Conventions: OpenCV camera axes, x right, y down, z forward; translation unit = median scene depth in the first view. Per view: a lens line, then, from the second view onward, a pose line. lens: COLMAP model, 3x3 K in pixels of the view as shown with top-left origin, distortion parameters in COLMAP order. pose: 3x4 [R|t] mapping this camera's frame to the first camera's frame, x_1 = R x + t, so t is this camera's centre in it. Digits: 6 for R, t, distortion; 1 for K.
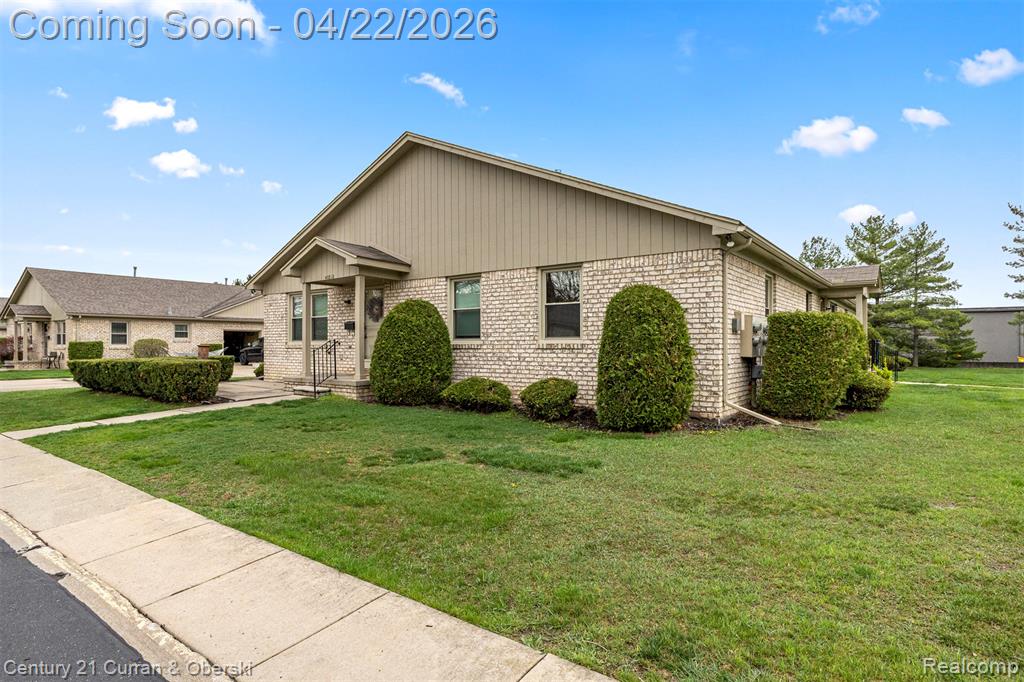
lens RADIAL K [[544.0, 0, 512.0], [0, 544.0, 341.0], [0, 0, 1]] dist [-0.002714, -0.000499]
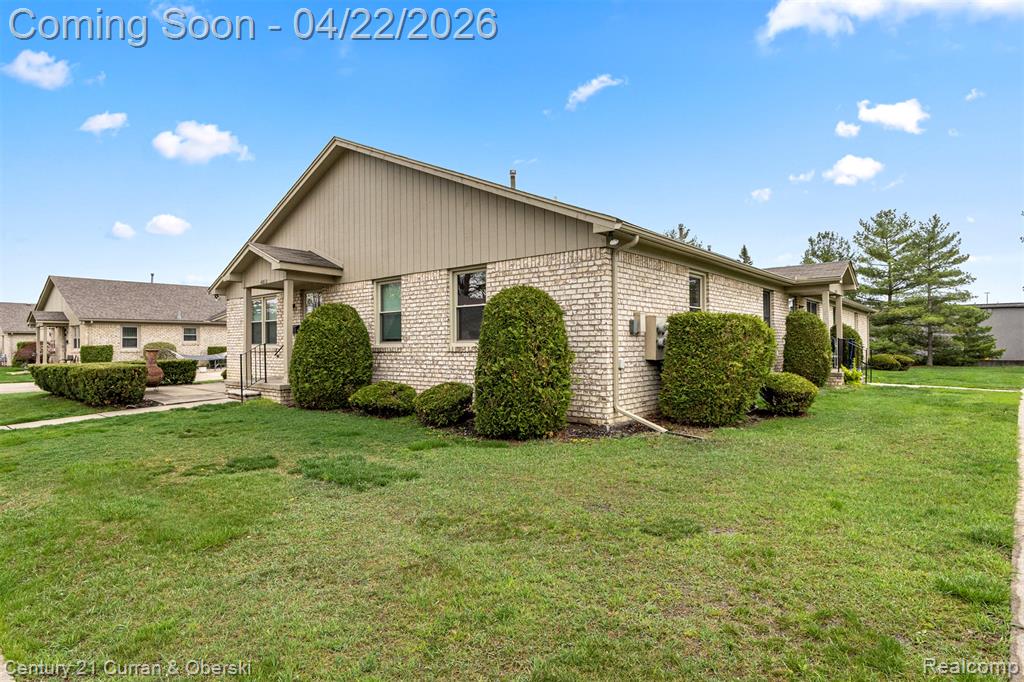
lens RADIAL K [[536.4, 0, 511.6], [0, 536.4, 332.6], [0, 0, 1]] dist [-0.005622, -0.000776]
pose [[0.997930, -0.008249, -0.063772, 0.202486], [0.007281, 0.999855, -0.015394, -0.004550], [0.063889, 0.014898, 0.997846, 0.036773]]
